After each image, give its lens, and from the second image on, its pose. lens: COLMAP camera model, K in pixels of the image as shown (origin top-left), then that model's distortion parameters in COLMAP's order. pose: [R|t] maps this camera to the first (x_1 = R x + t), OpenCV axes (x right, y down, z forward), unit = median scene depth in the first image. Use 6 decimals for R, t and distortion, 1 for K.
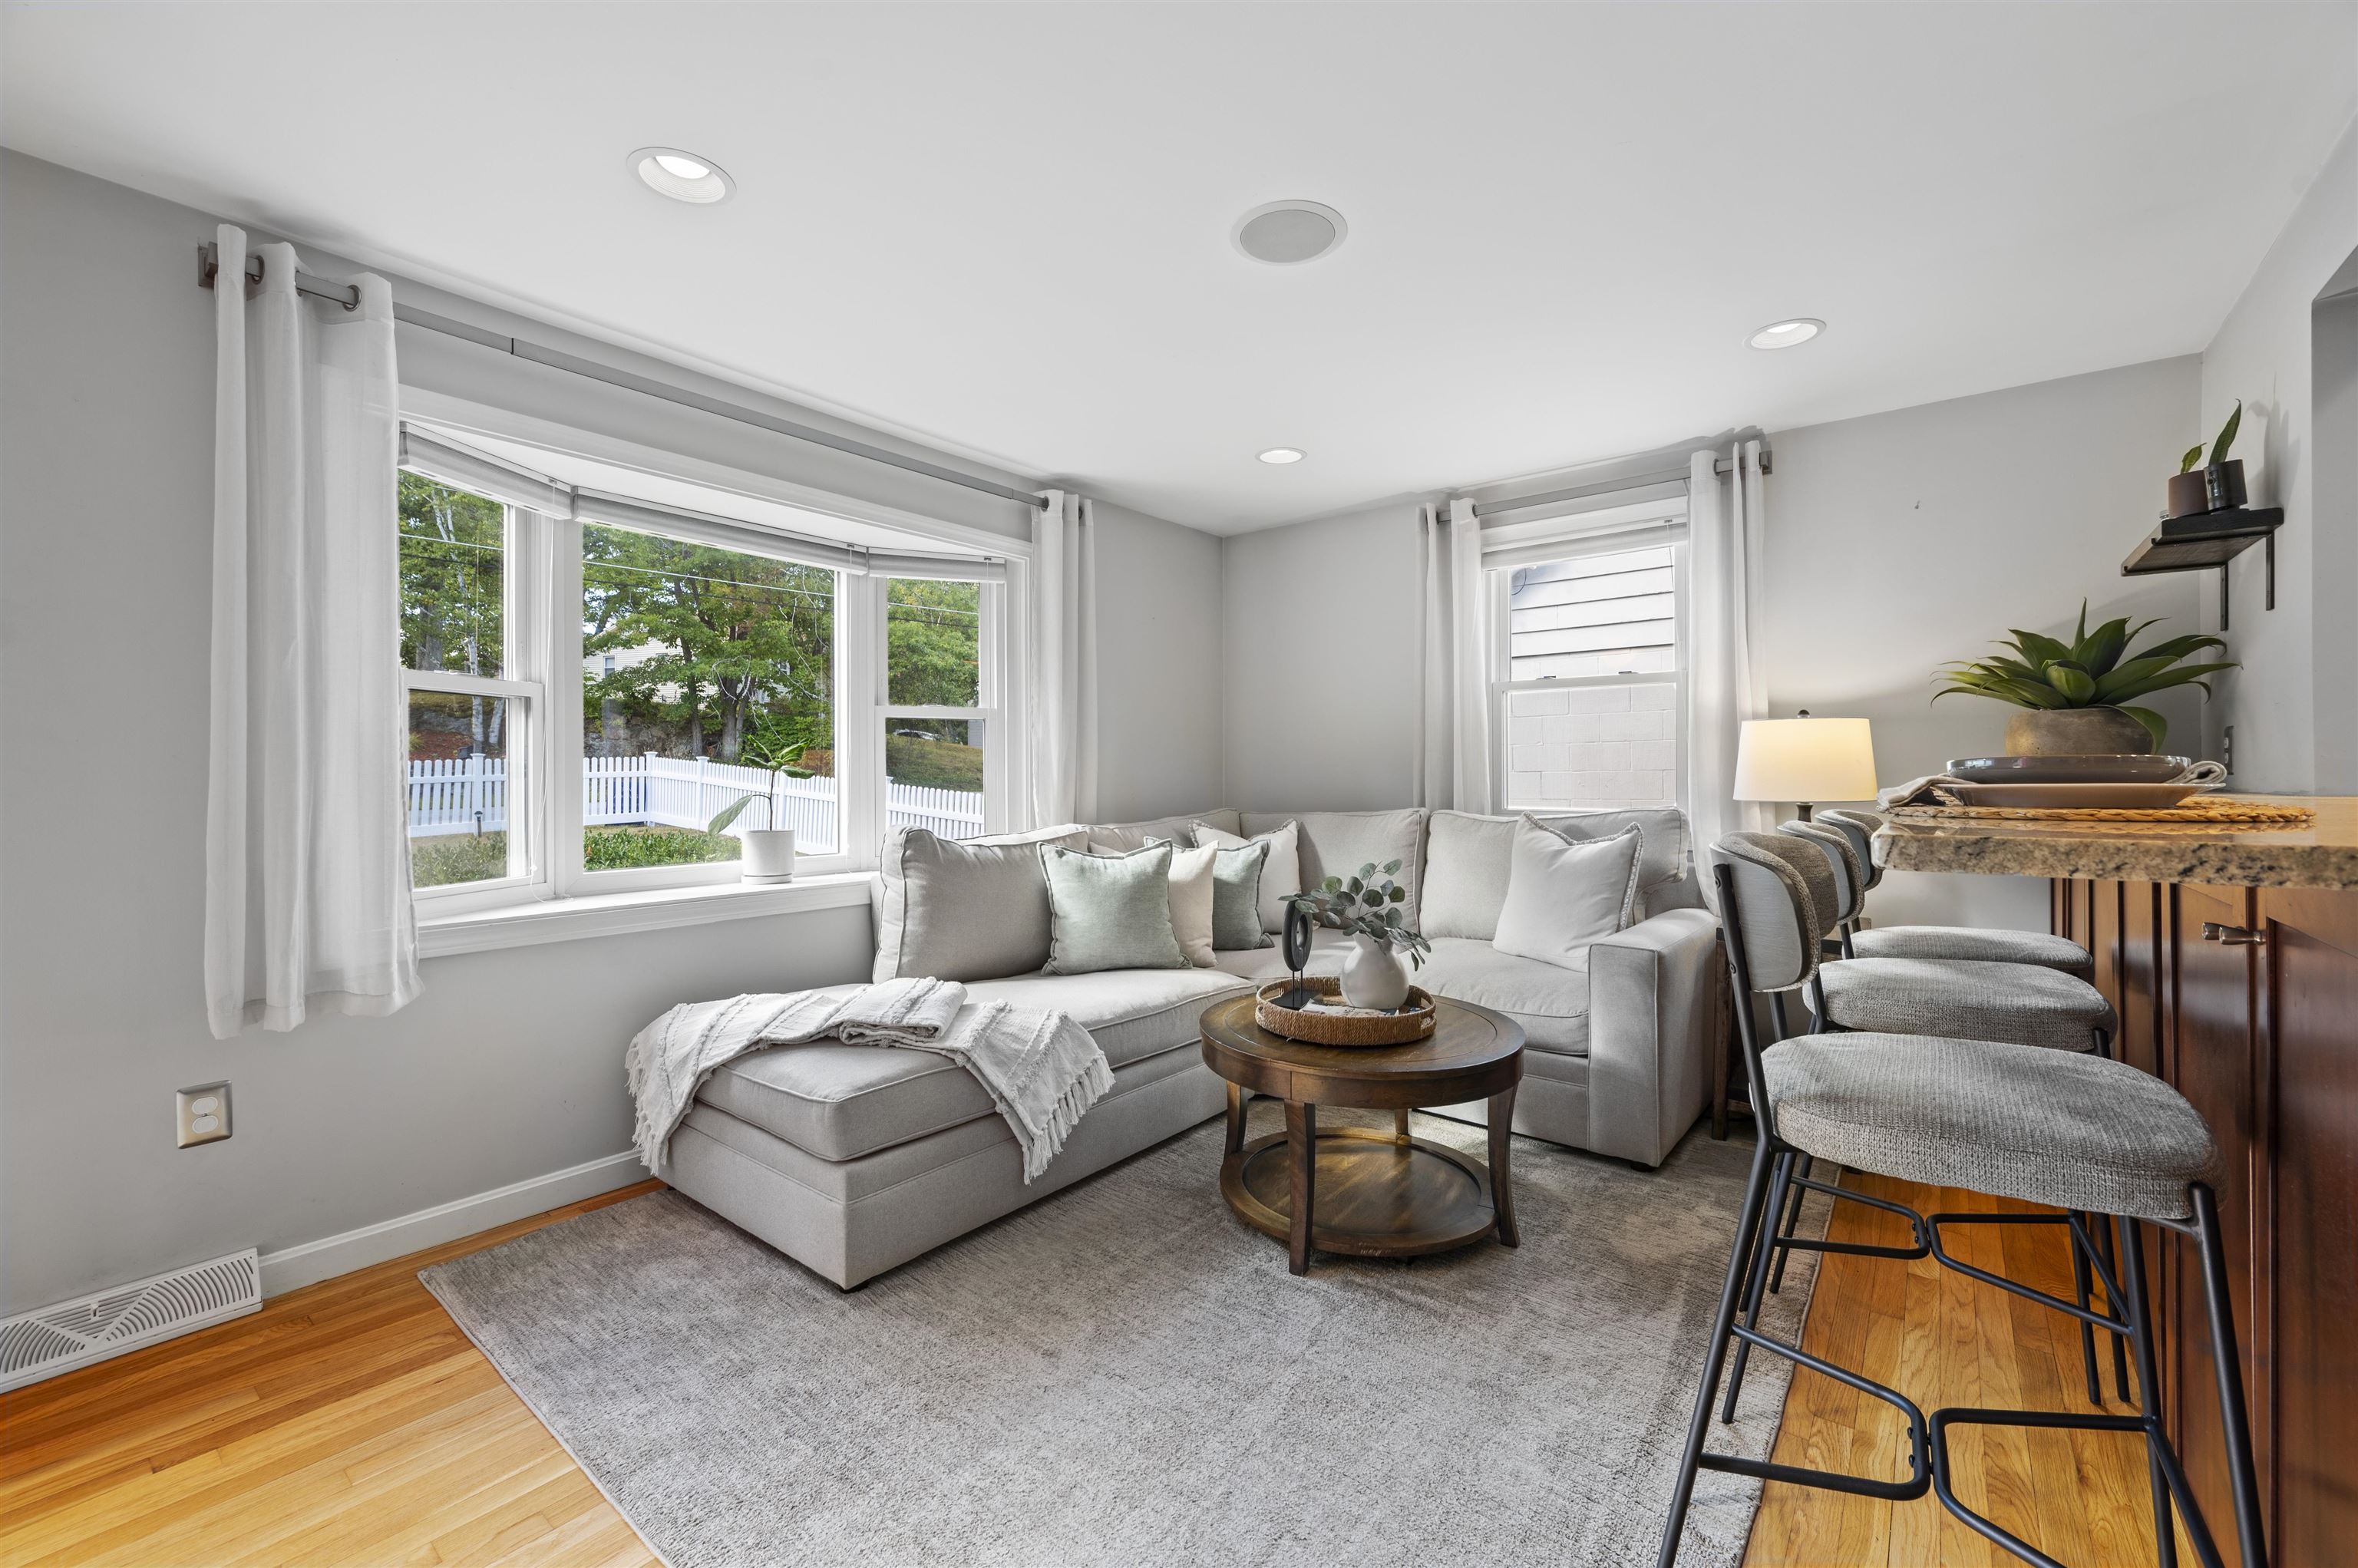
lens RADIAL K [[974.7, 0, 1200.3], [0, 974.7, 769.1], [0, 0, 1]] dist [-0.002570, 0.000337]
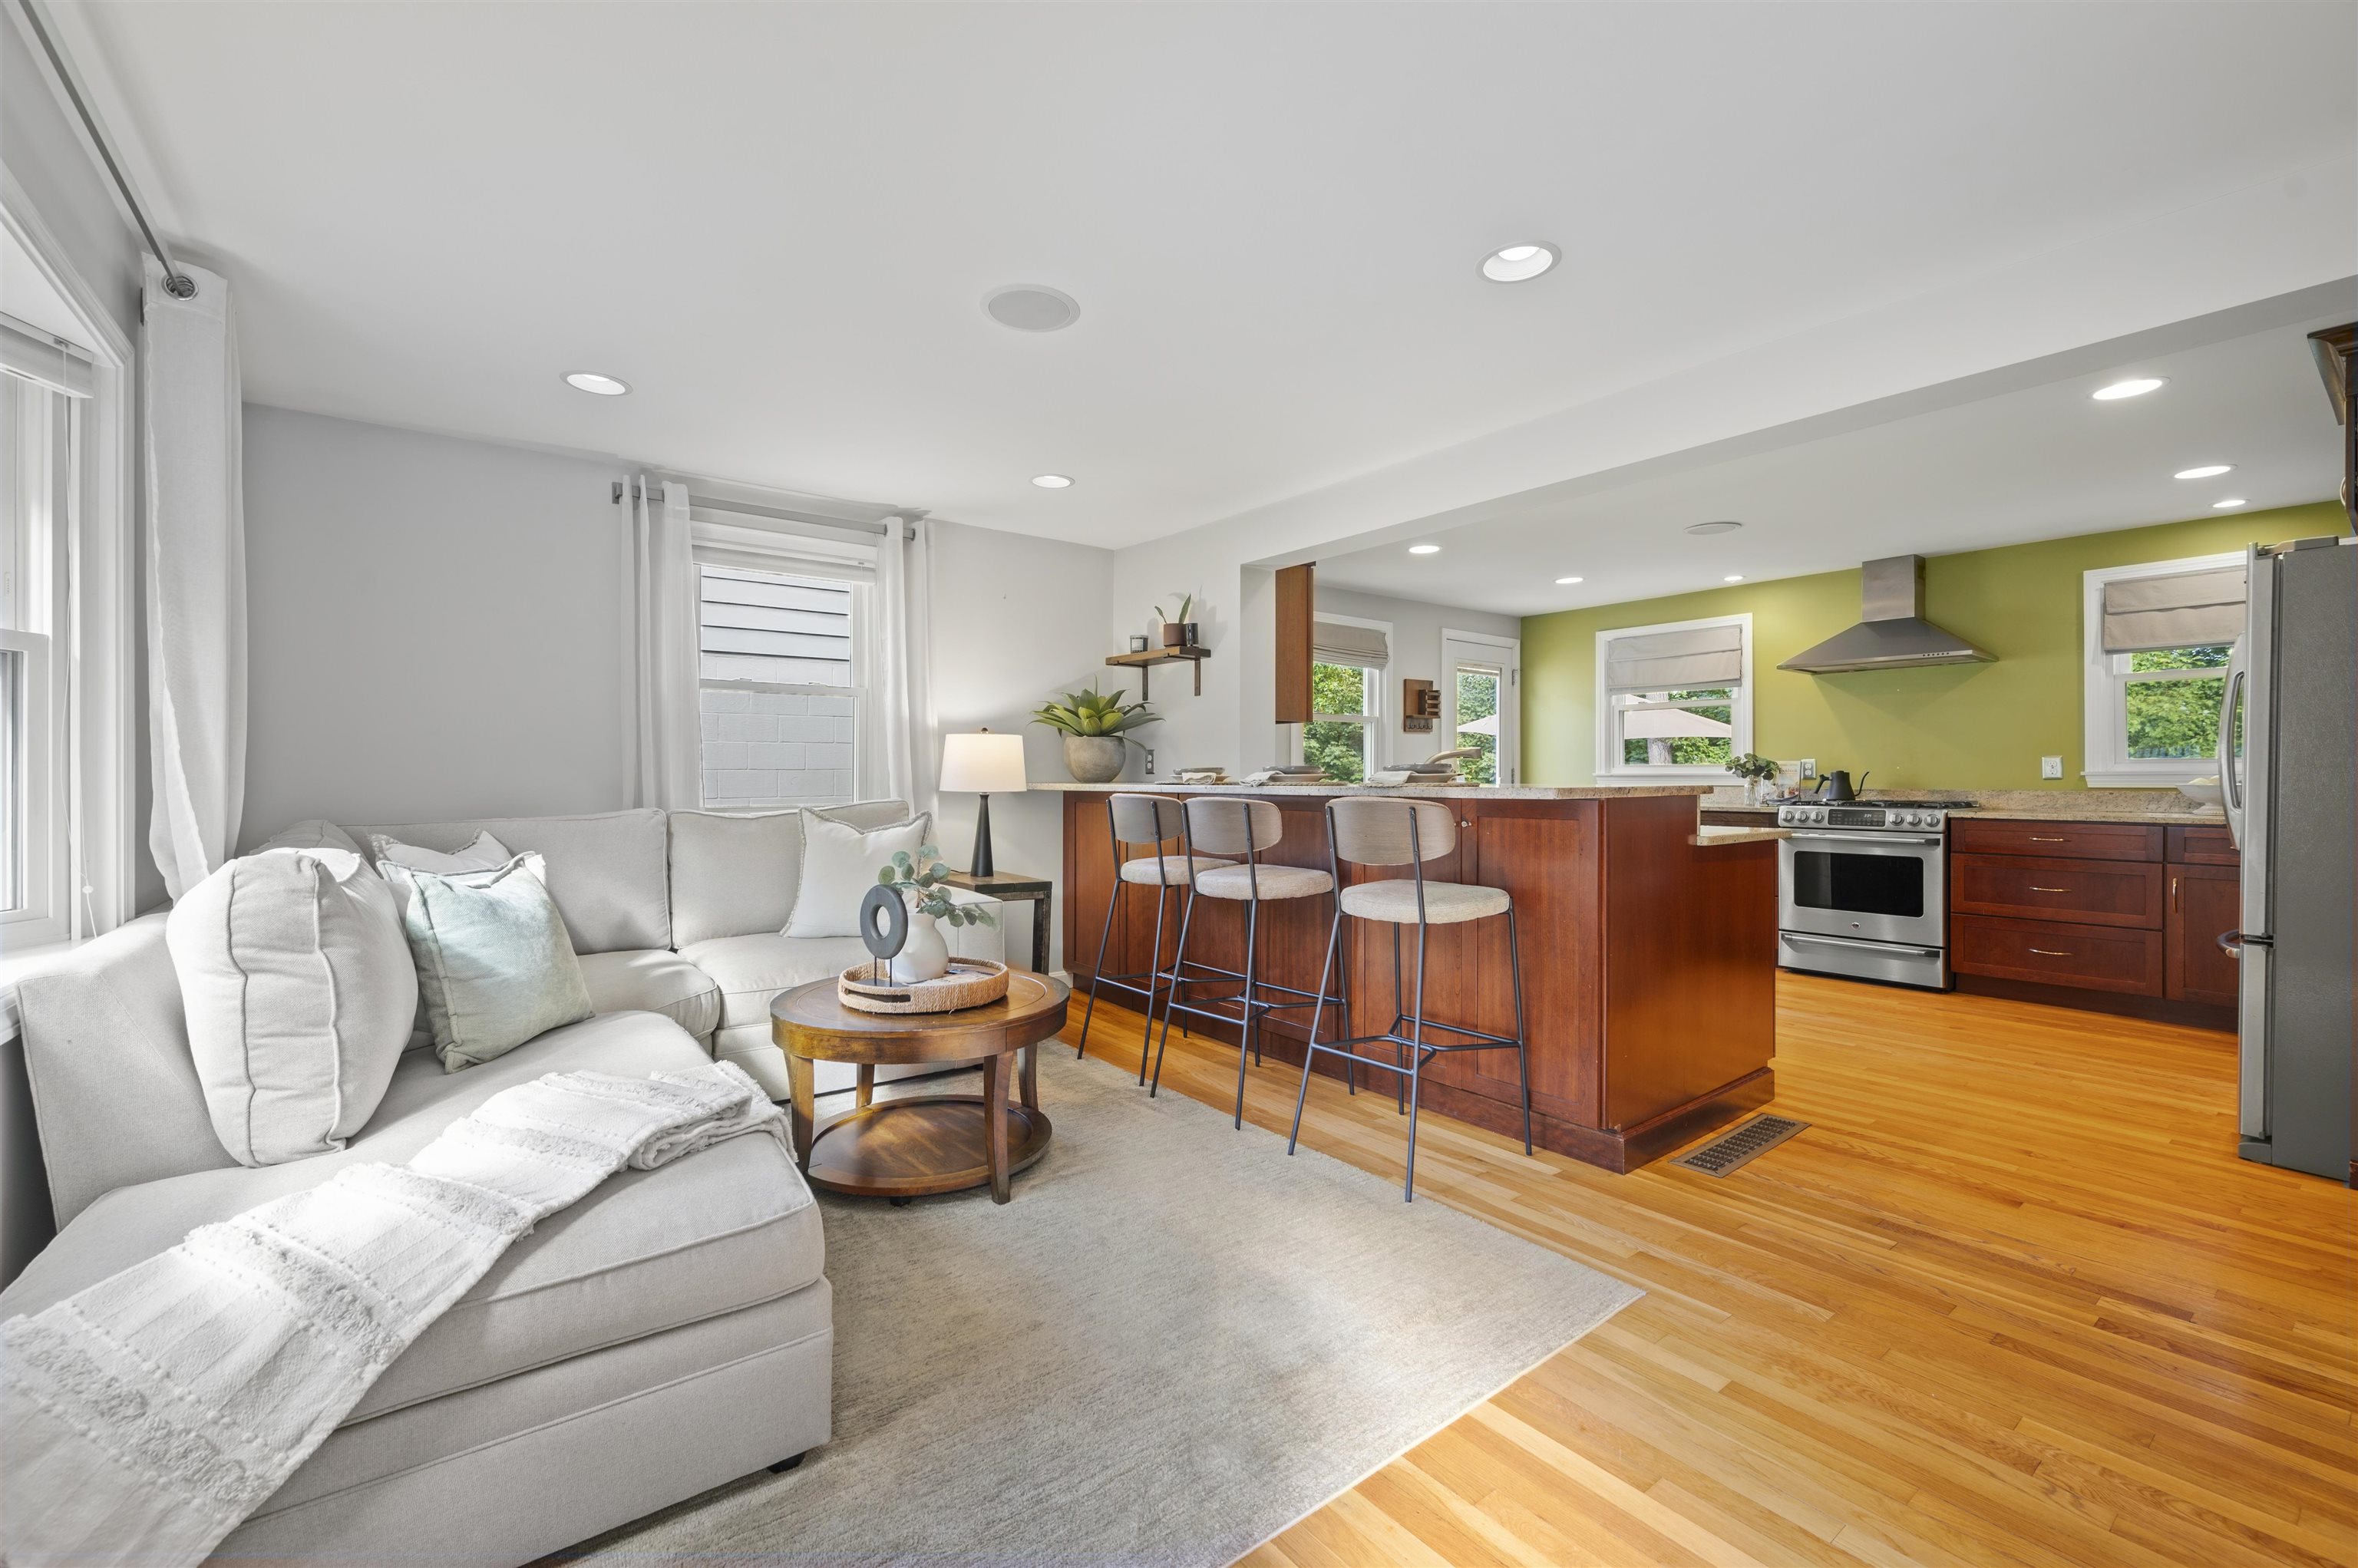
lens RADIAL K [[974.7, 0, 1180.0], [0, 974.7, 786.8], [0, 0, 1]] dist [-0.002570, 0.000337]
pose [[0.254559, -0.007032, 0.967032, -0.773684], [-0.006890, 0.999935, 0.009085, 0.011338], [-0.967033, -0.008976, 0.254494, 0.410322]]
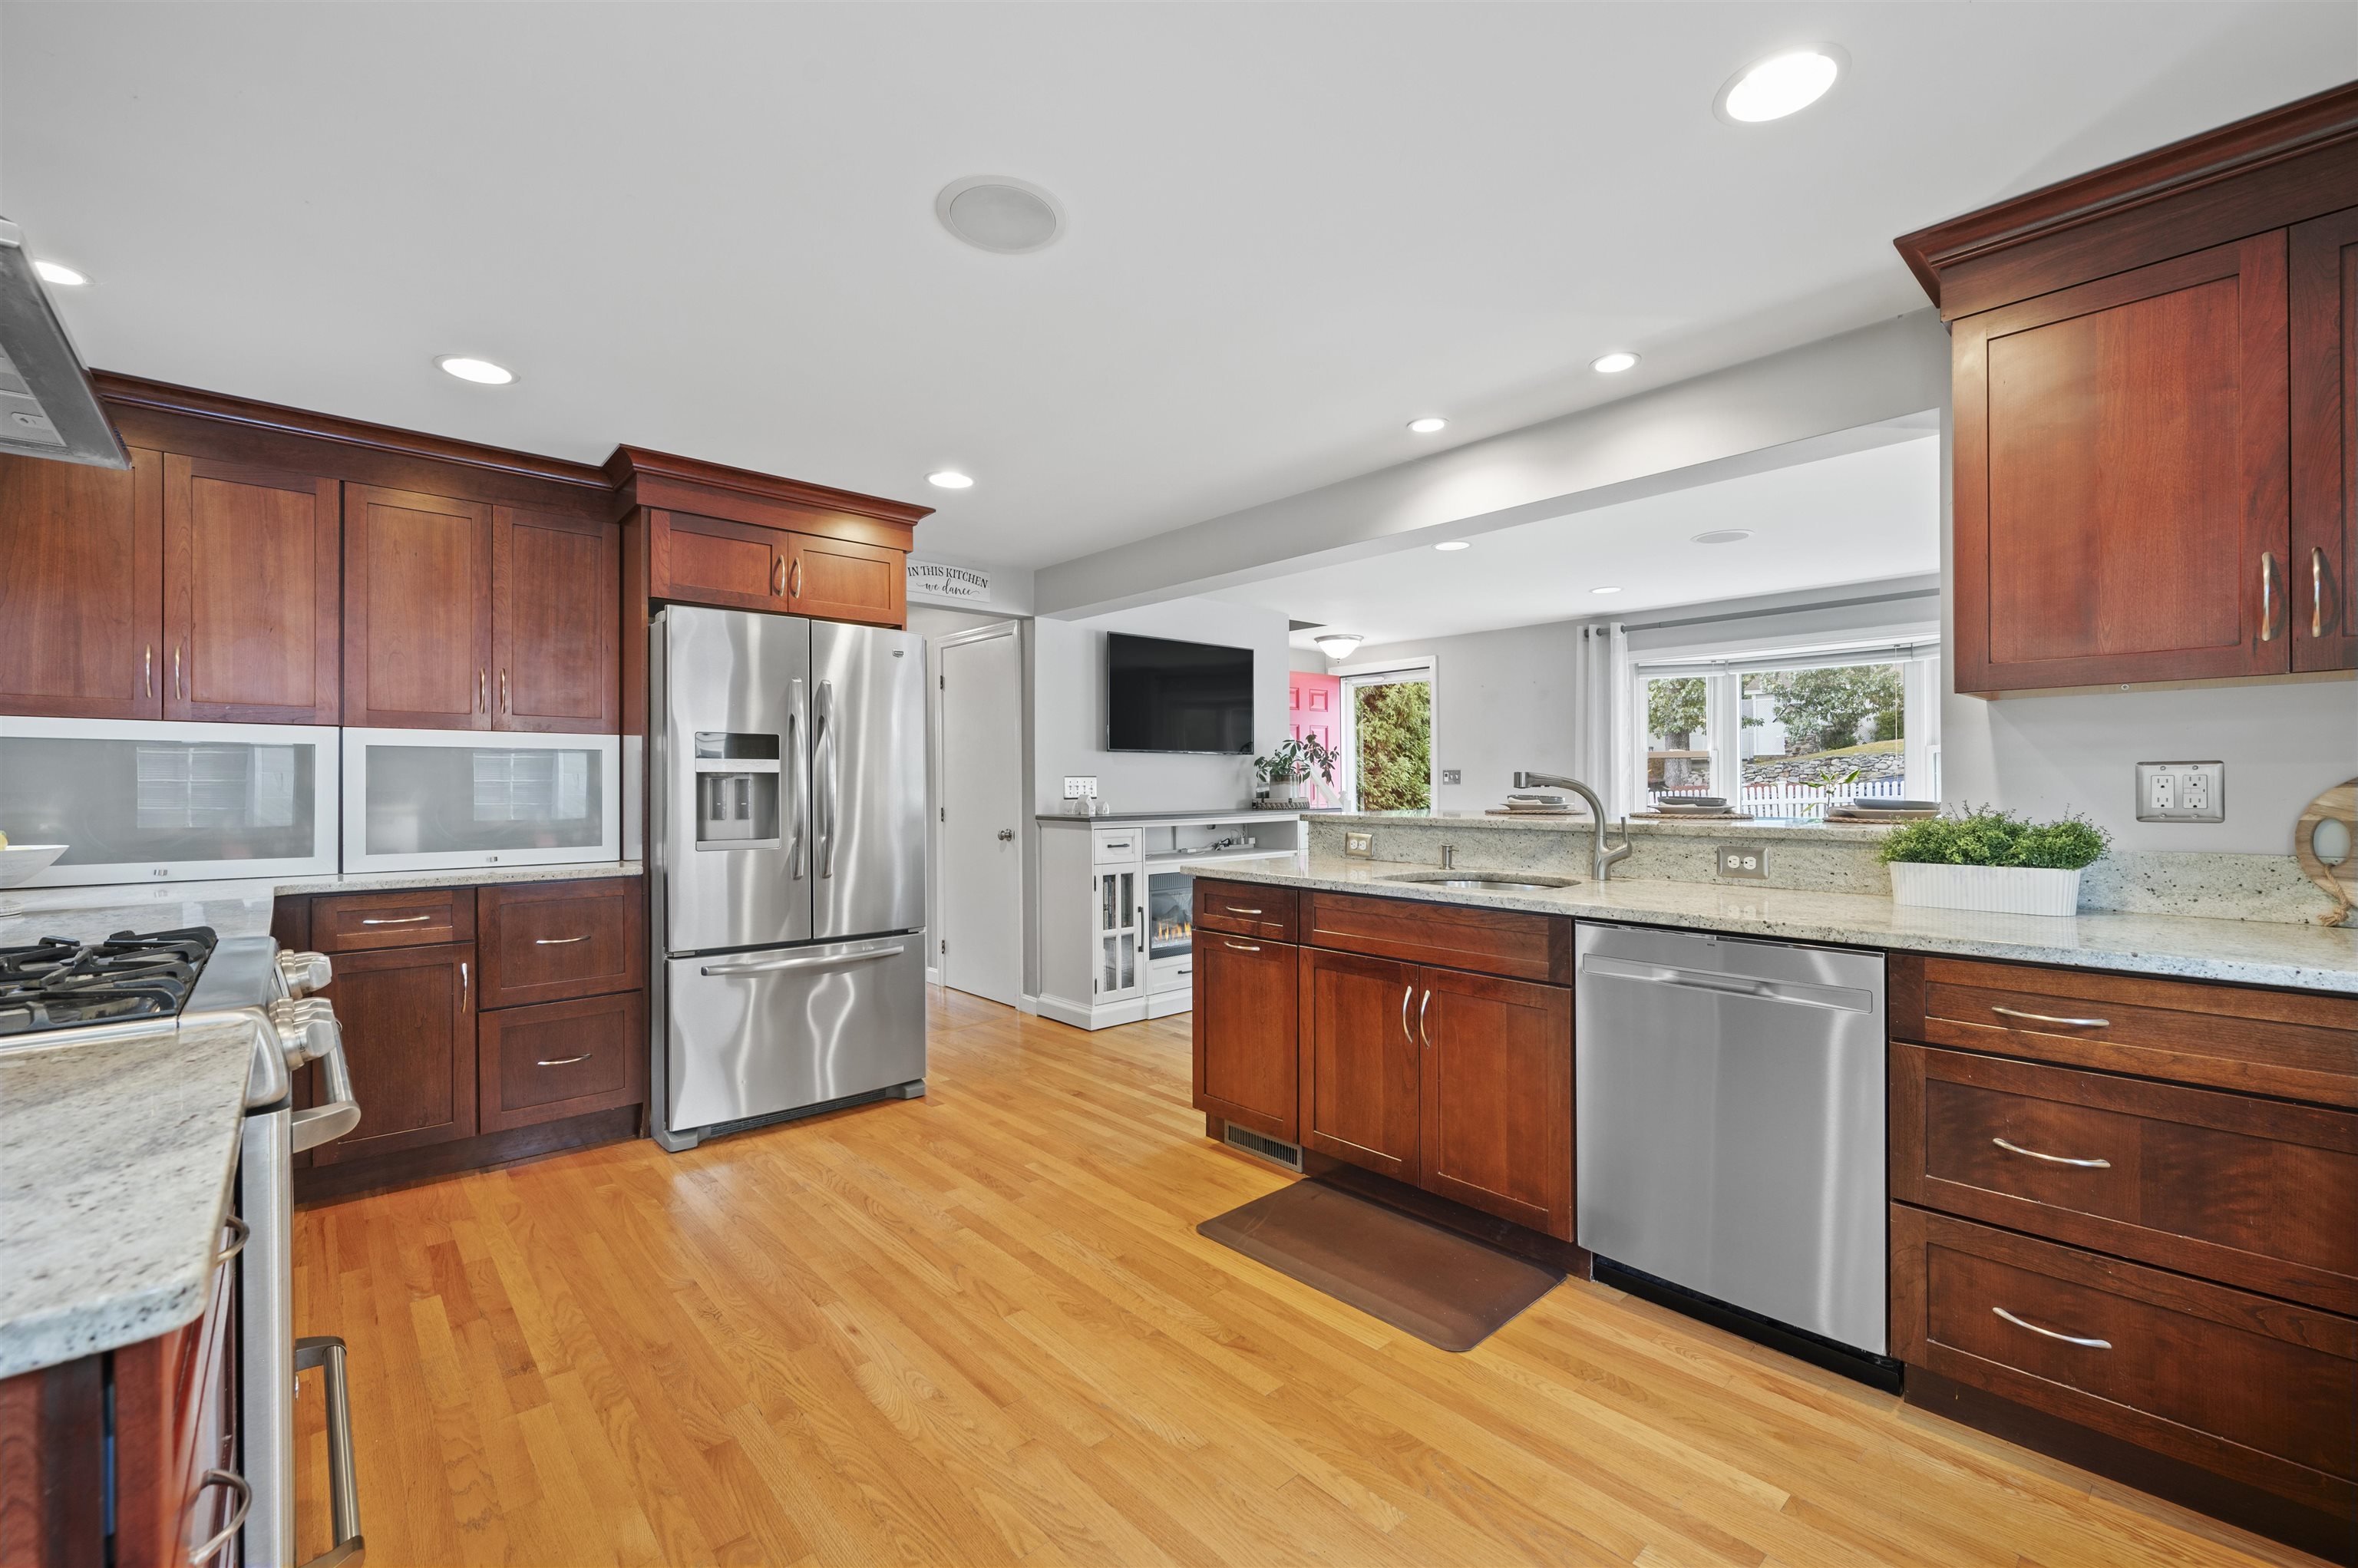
lens RADIAL K [[974.7, 0, 1178.3], [0, 974.7, 781.7], [0, 0, 1]] dist [-0.002570, 0.000337]
pose [[-0.180500, 0.001155, -0.983574, 1.772667], [0.010981, 0.999939, -0.000841, -0.030025], [0.983514, -0.010952, -0.180502, 0.188053]]
